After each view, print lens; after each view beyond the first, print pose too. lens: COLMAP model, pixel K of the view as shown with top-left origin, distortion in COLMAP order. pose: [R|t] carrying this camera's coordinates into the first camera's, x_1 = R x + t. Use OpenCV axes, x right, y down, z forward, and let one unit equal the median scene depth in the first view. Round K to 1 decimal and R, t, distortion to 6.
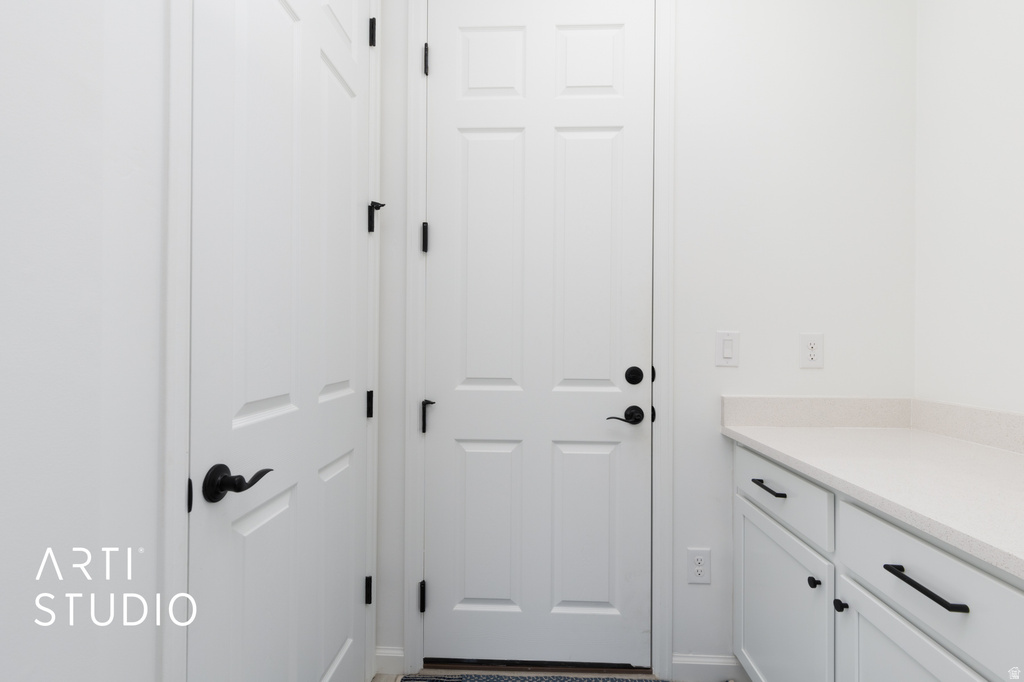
lens RADIAL K [[456.8, 0, 513.2], [0, 456.8, 340.9], [0, 0, 1]] dist [0.007882, -0.000137]
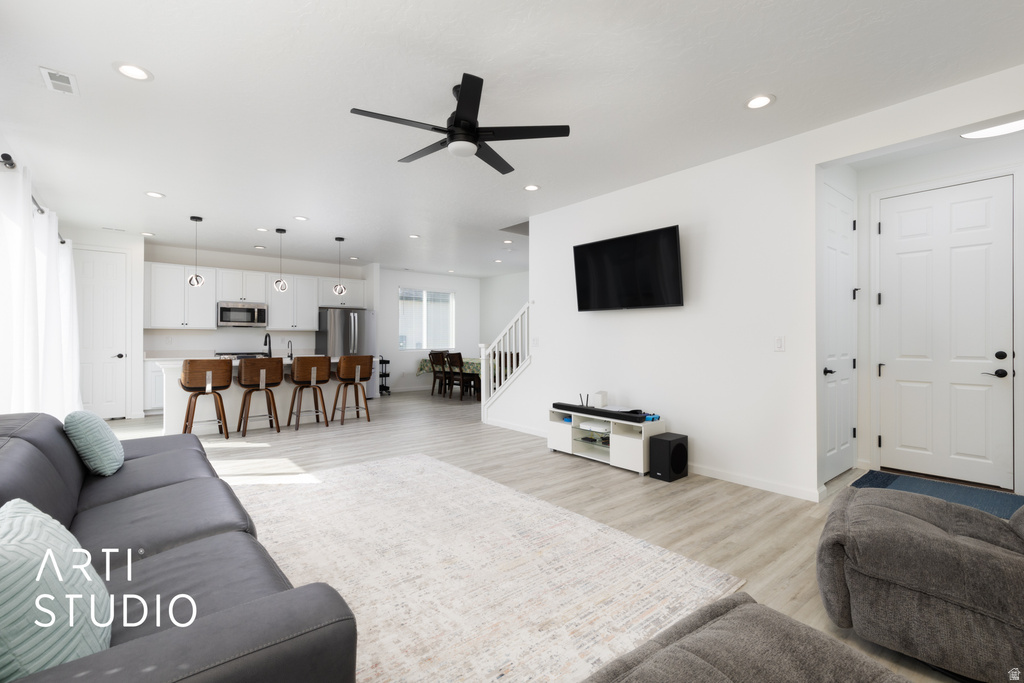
lens RADIAL K [[456.8, 0, 519.8], [0, 456.8, 339.4], [0, 0, 1]] dist [0.007882, -0.000137]
pose [[0.669614, -0.007430, -0.742672, 0.360566], [0.007600, 0.999966, -0.003152, -0.010480], [0.742671, -0.003533, 0.669648, -2.189936]]
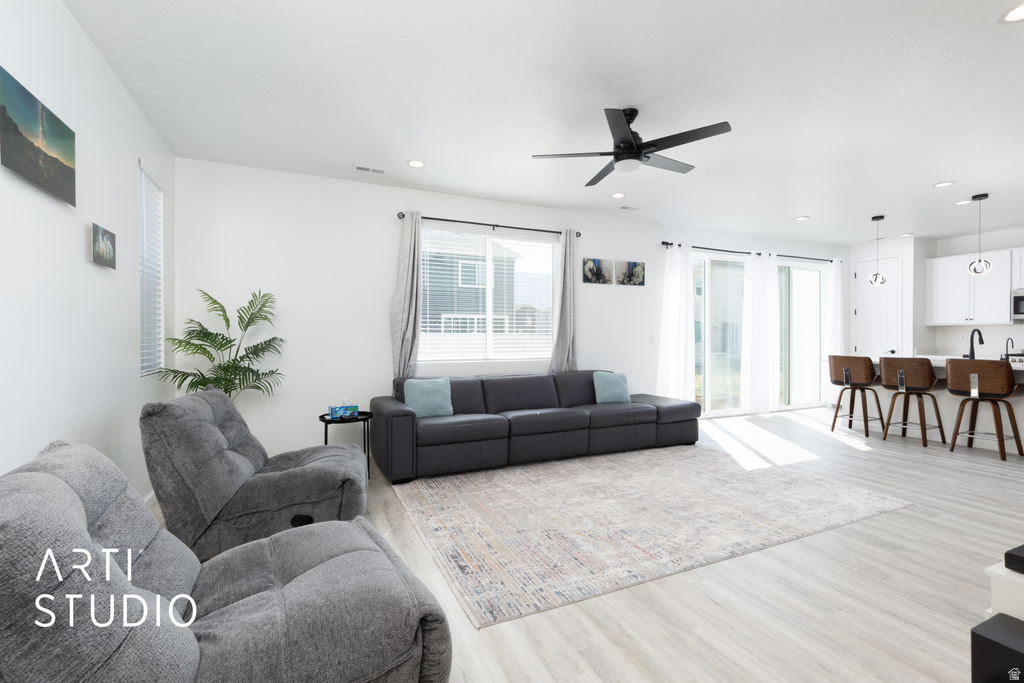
lens RADIAL K [[456.8, 0, 512.8], [0, 456.8, 341.1], [0, 0, 1]] dist [0.007882, -0.000137]
pose [[-0.896365, -0.001866, -0.443313, -0.033085], [-0.002360, 0.999997, 0.000564, 0.015122], [0.443310, 0.001552, -0.896367, 4.593959]]
